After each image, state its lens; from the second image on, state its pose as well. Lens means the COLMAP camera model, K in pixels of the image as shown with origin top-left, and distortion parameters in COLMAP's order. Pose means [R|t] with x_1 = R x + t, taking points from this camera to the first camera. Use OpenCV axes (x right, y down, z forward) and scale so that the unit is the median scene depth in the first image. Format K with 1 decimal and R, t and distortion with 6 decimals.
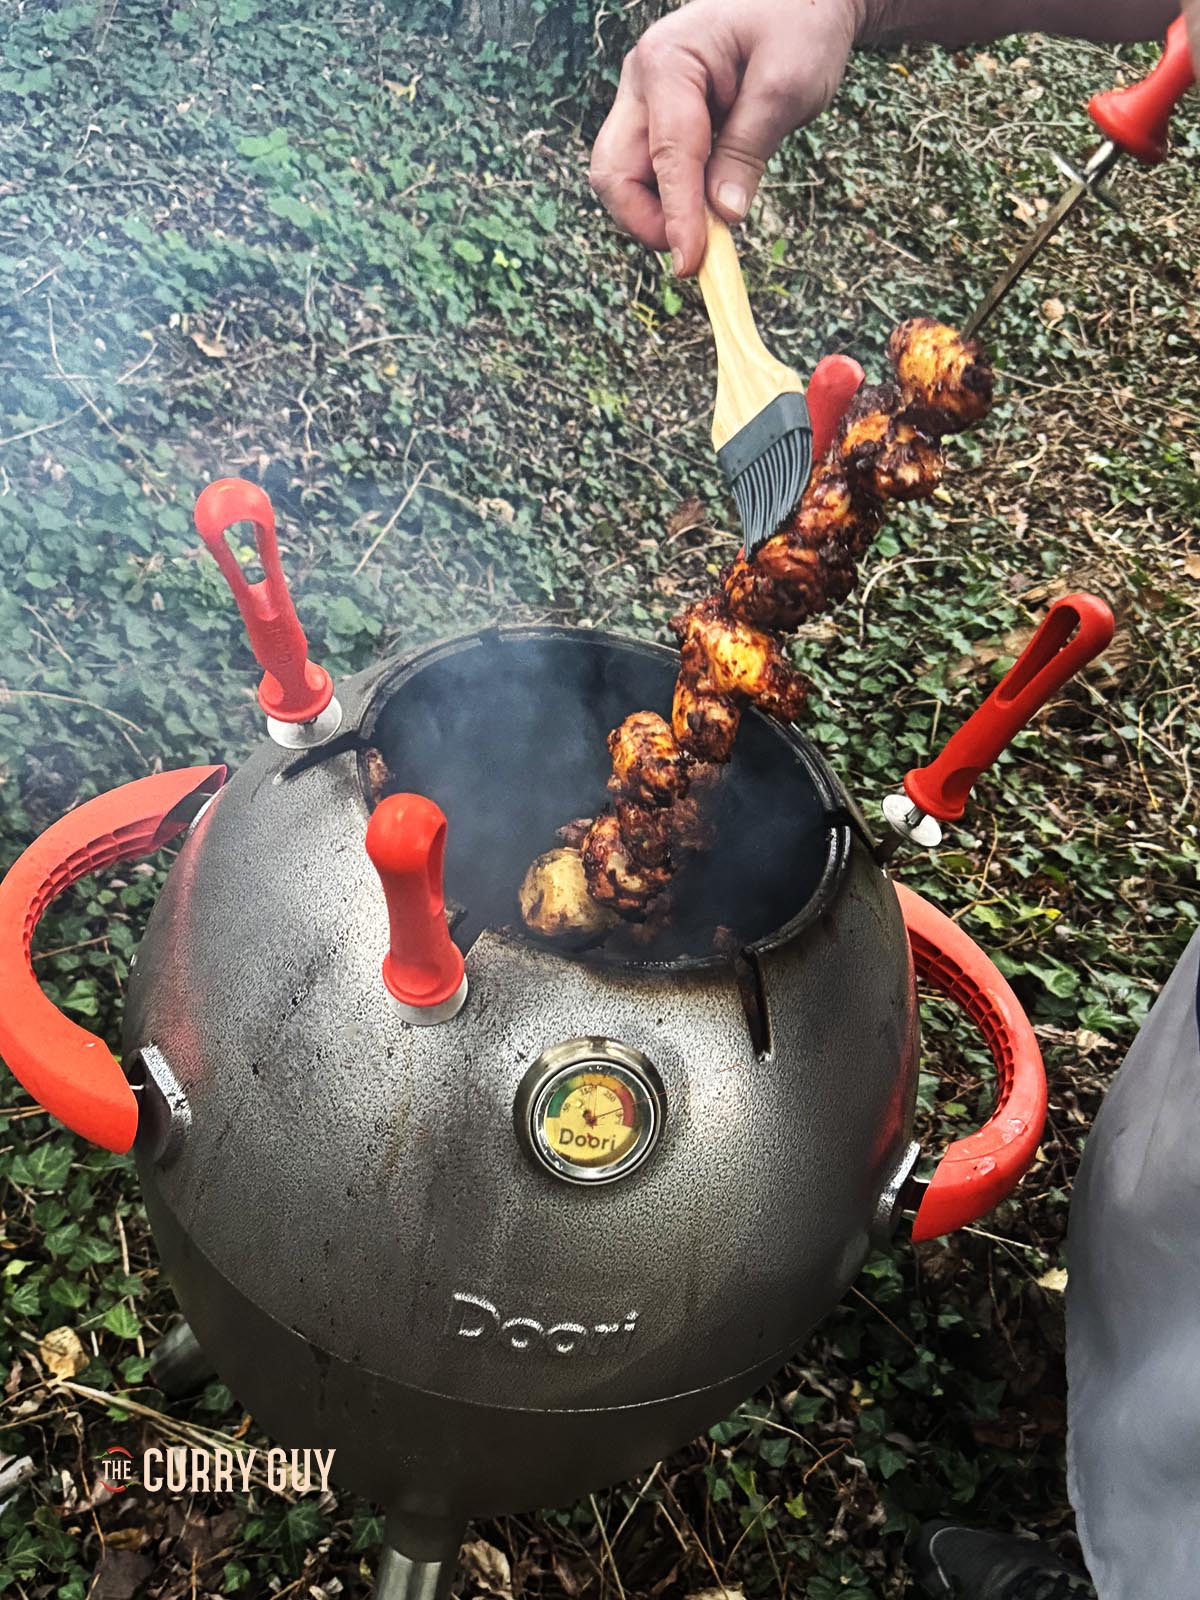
lens RADIAL K [[1622.5, 0, 600.0], [0, 1622.5, 800.0], [0, 0, 1]] dist [0.183602, -0.507772]
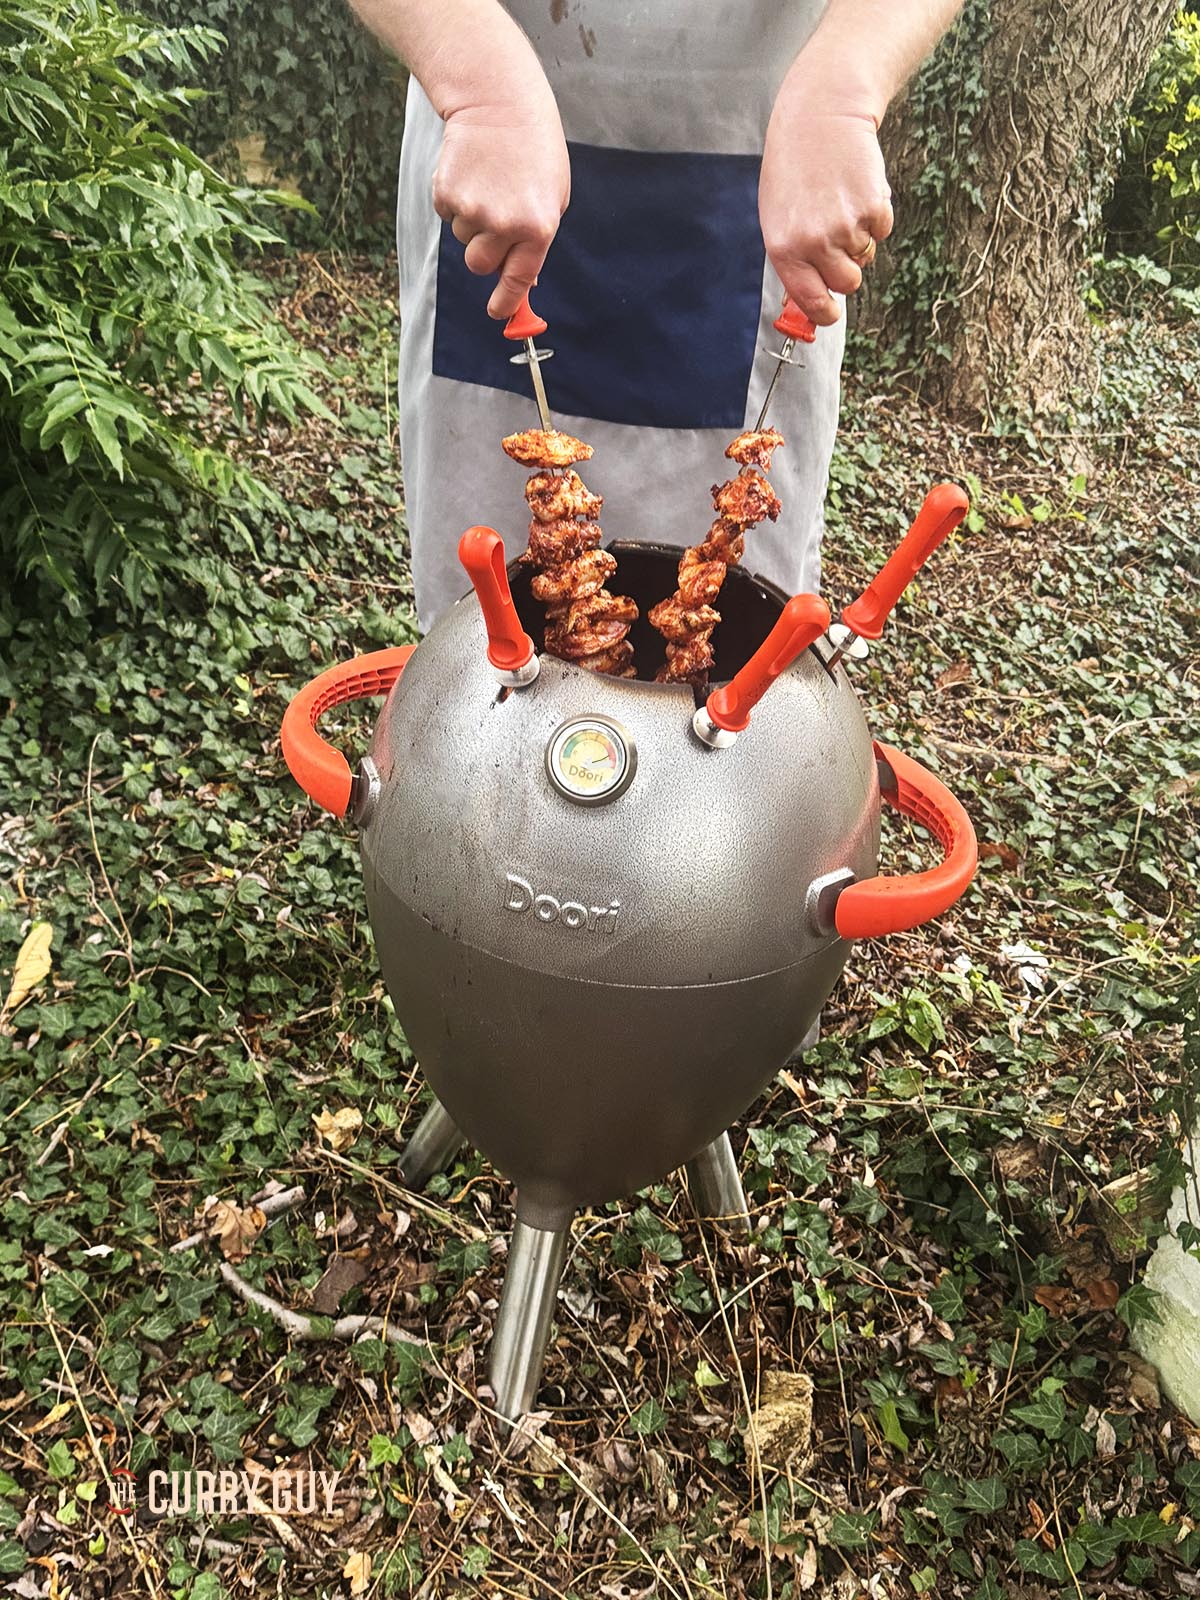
lens RADIAL K [[1622.5, 0, 600.0], [0, 1622.5, 800.0], [0, 0, 1]] dist [0.183602, -0.507772]
pose [[0.960835, 0.044938, -0.273454, 0.121382], [-0.098806, 0.977465, -0.186544, 0.143651], [0.258909, 0.206257, 0.943623, -0.143054]]
